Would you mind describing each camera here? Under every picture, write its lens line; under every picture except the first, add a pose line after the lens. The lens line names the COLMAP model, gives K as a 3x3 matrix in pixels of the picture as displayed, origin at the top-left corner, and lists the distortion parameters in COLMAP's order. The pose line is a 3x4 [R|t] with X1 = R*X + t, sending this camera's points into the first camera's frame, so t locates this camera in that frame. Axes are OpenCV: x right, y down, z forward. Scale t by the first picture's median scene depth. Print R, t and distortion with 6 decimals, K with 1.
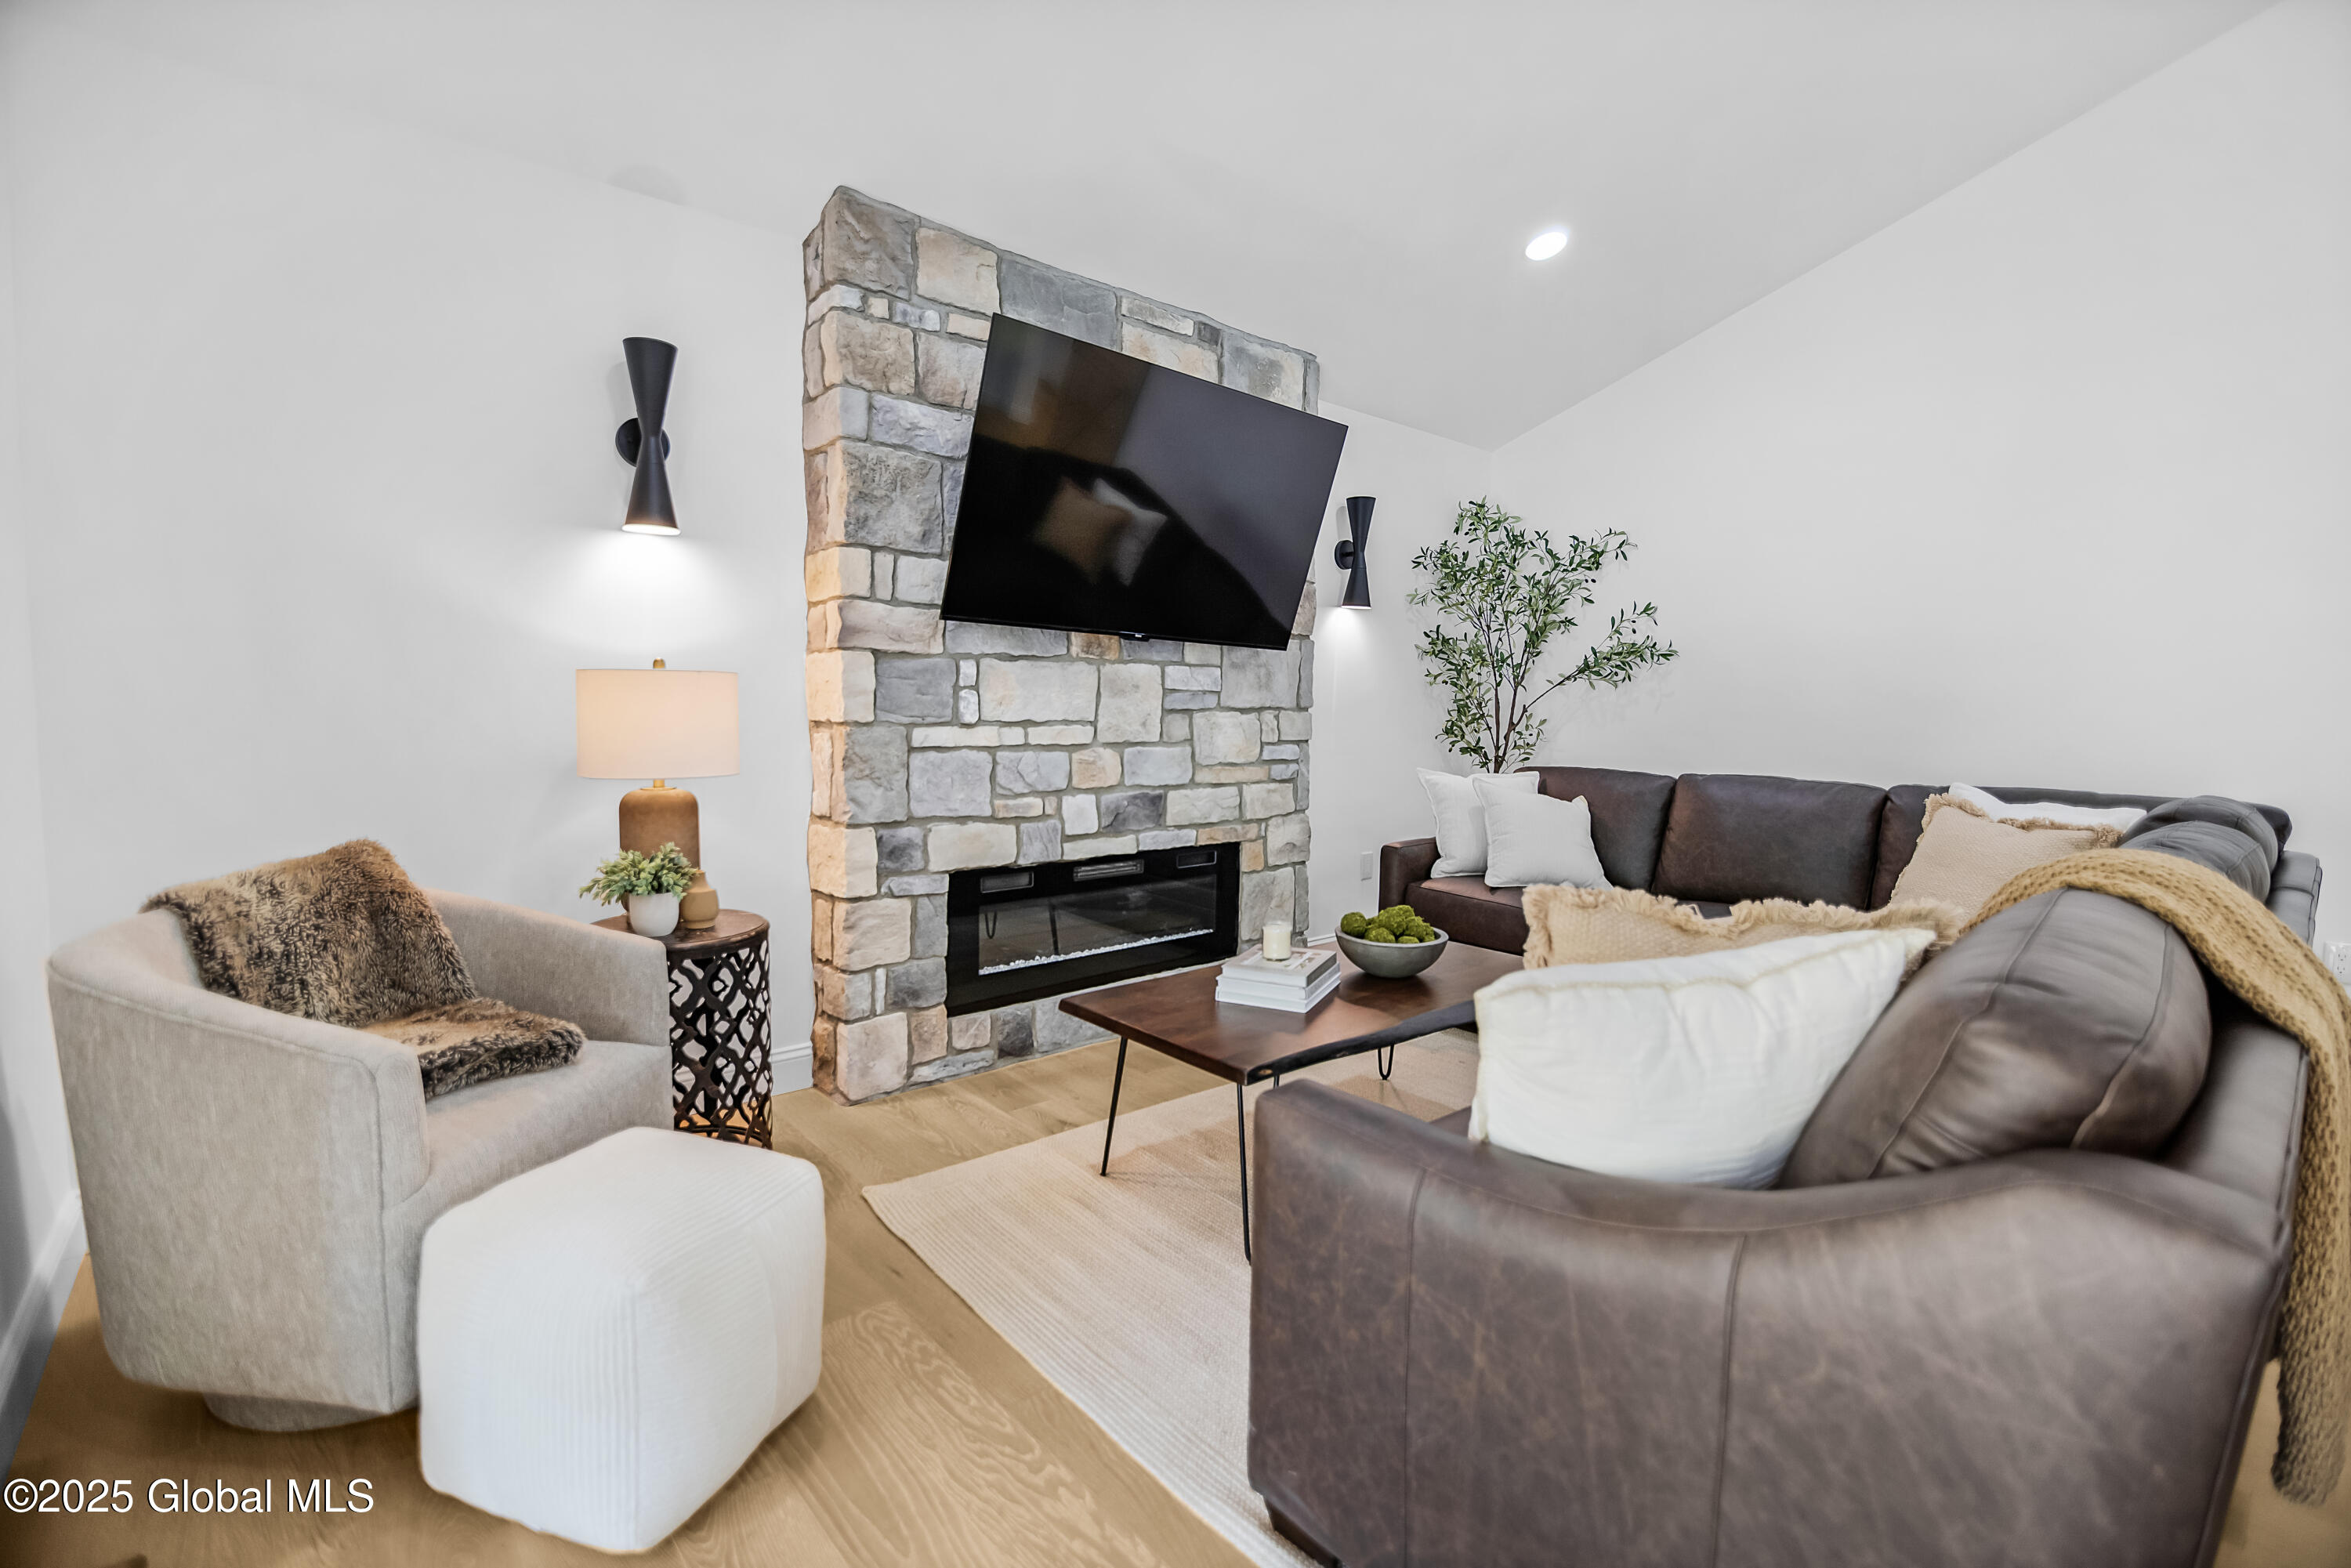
lens RADIAL K [[1019.0, 0, 1180.3], [0, 1019.0, 946.6], [0, 0, 1]] dist [0.000028, -0.000094]
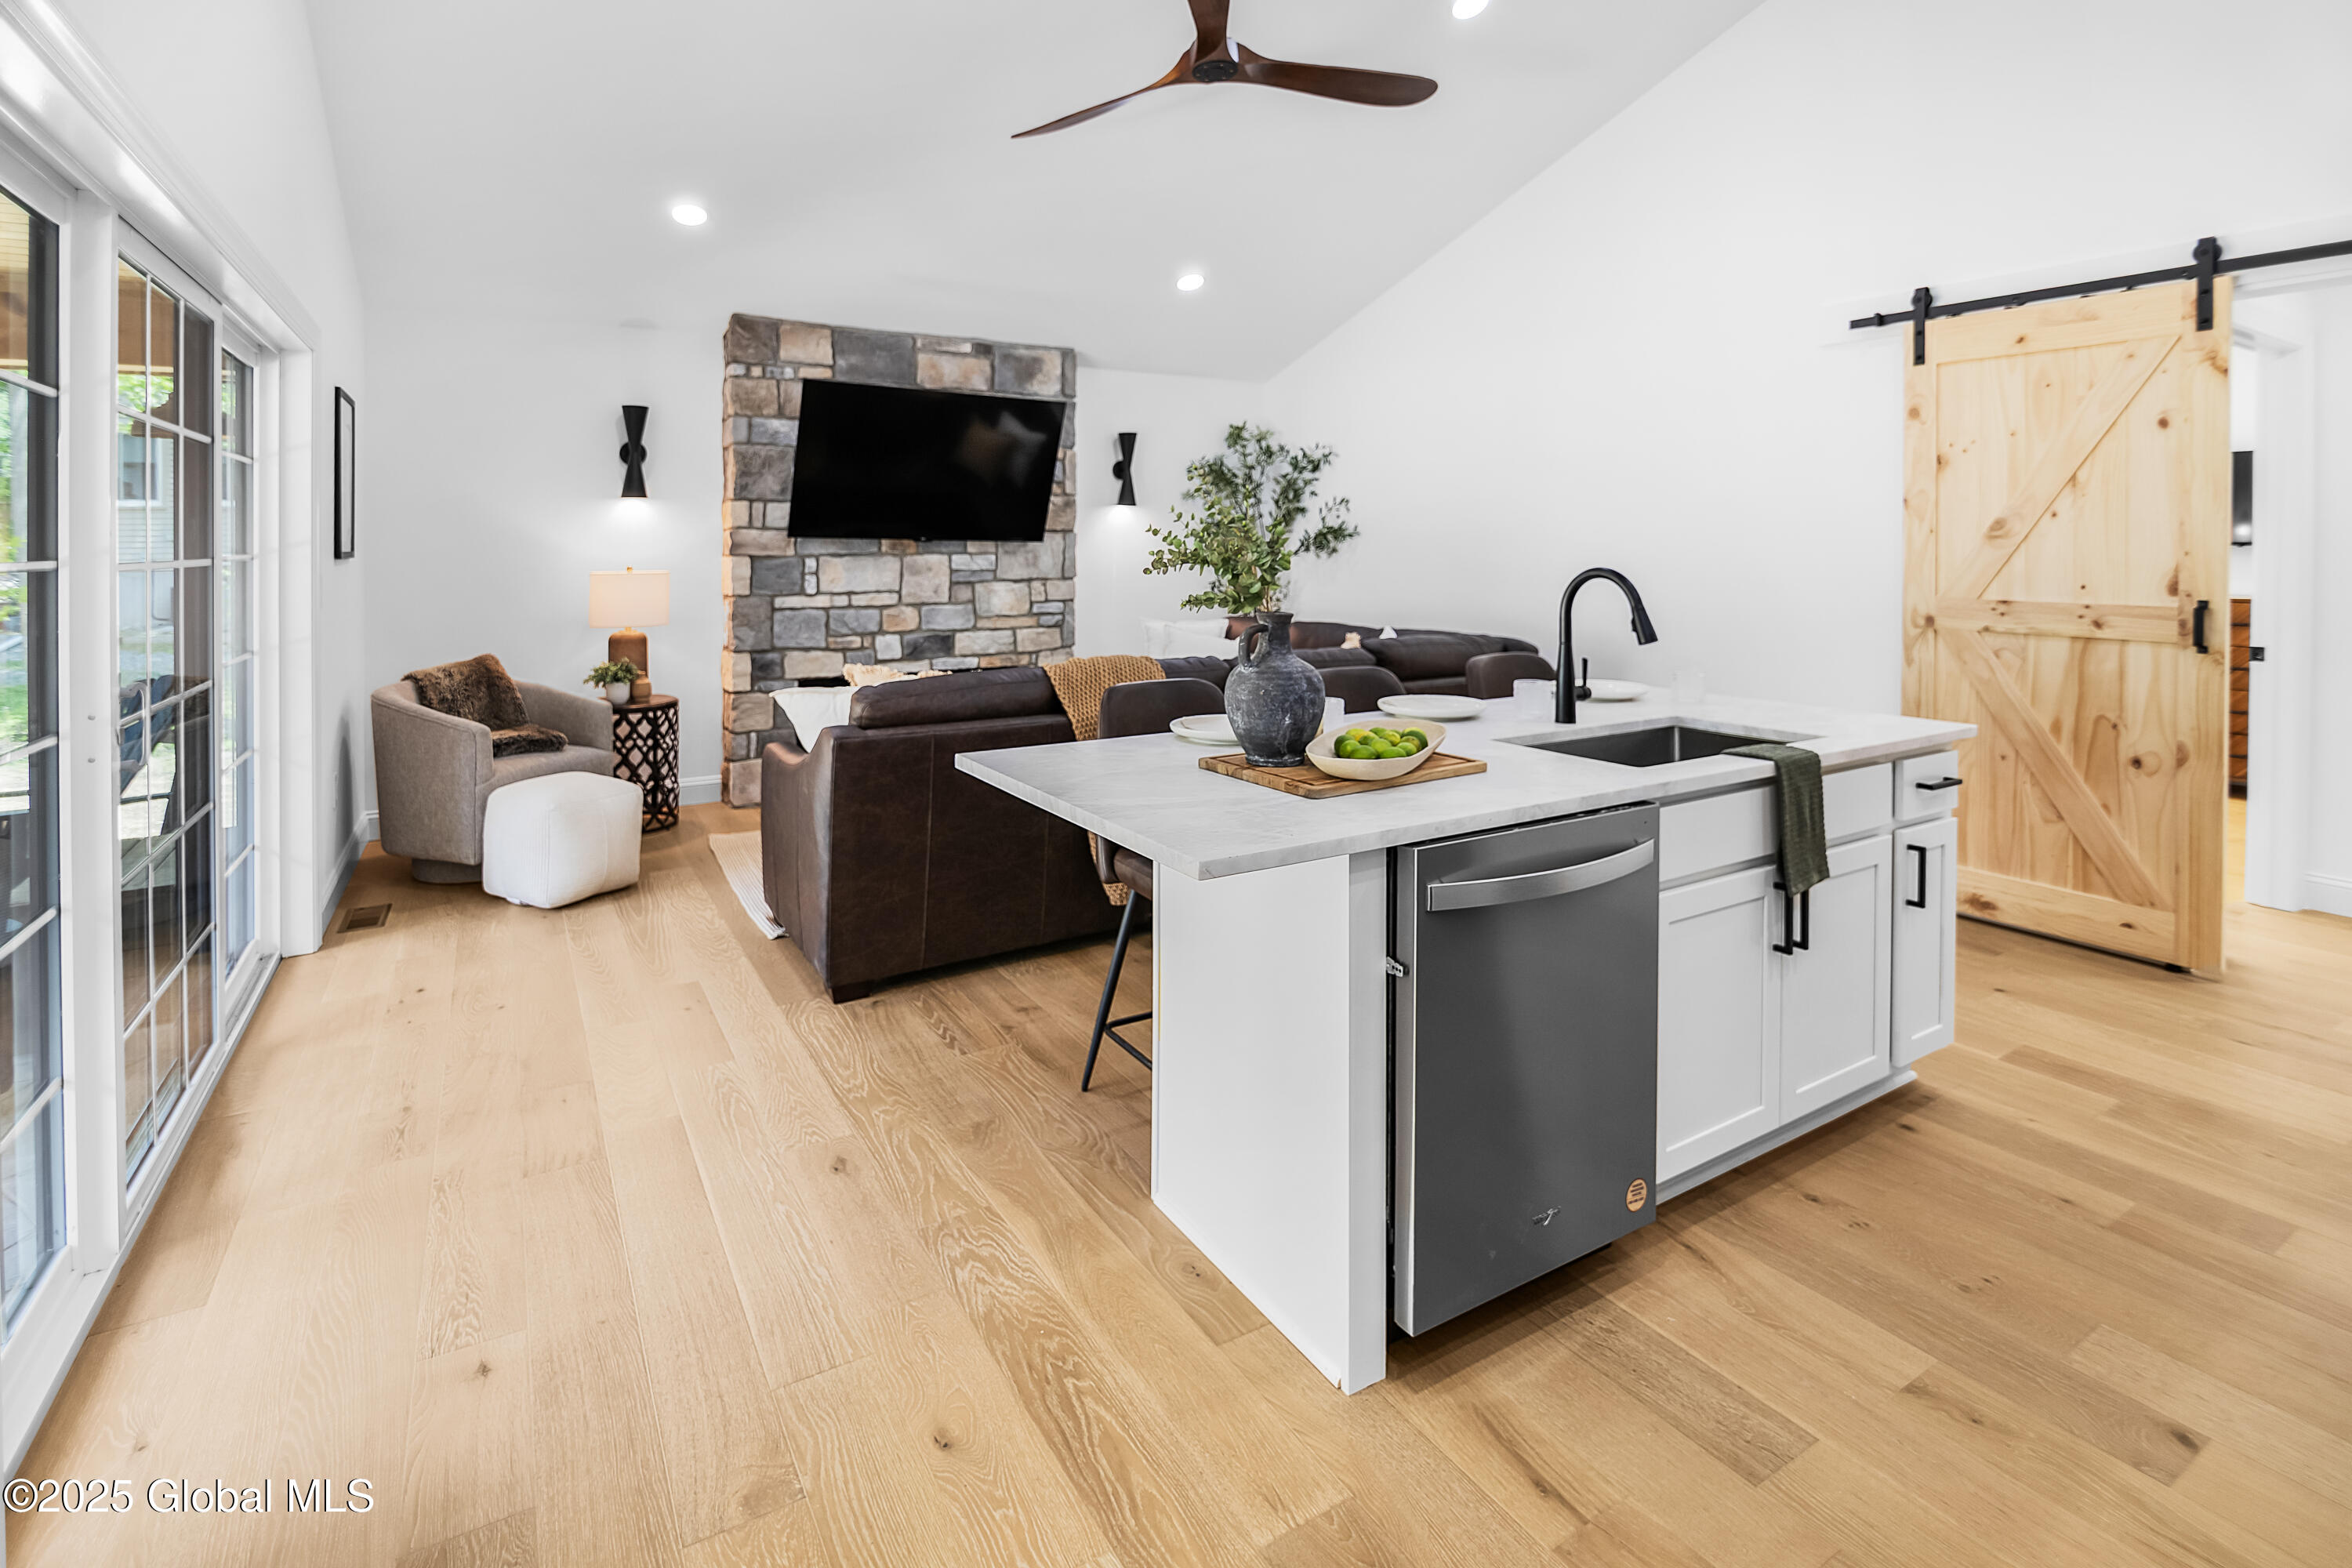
lens RADIAL K [[1103.8, 0, 1176.0], [0, 1103.8, 784.0], [0, 0, 1]] dist [-0.015996, -0.000028]
pose [[0.982105, 0.013738, -0.187834, 0.768635], [-0.020161, 0.999274, -0.032327, 0.154122], [0.187254, 0.035535, 0.981669, -0.721888]]
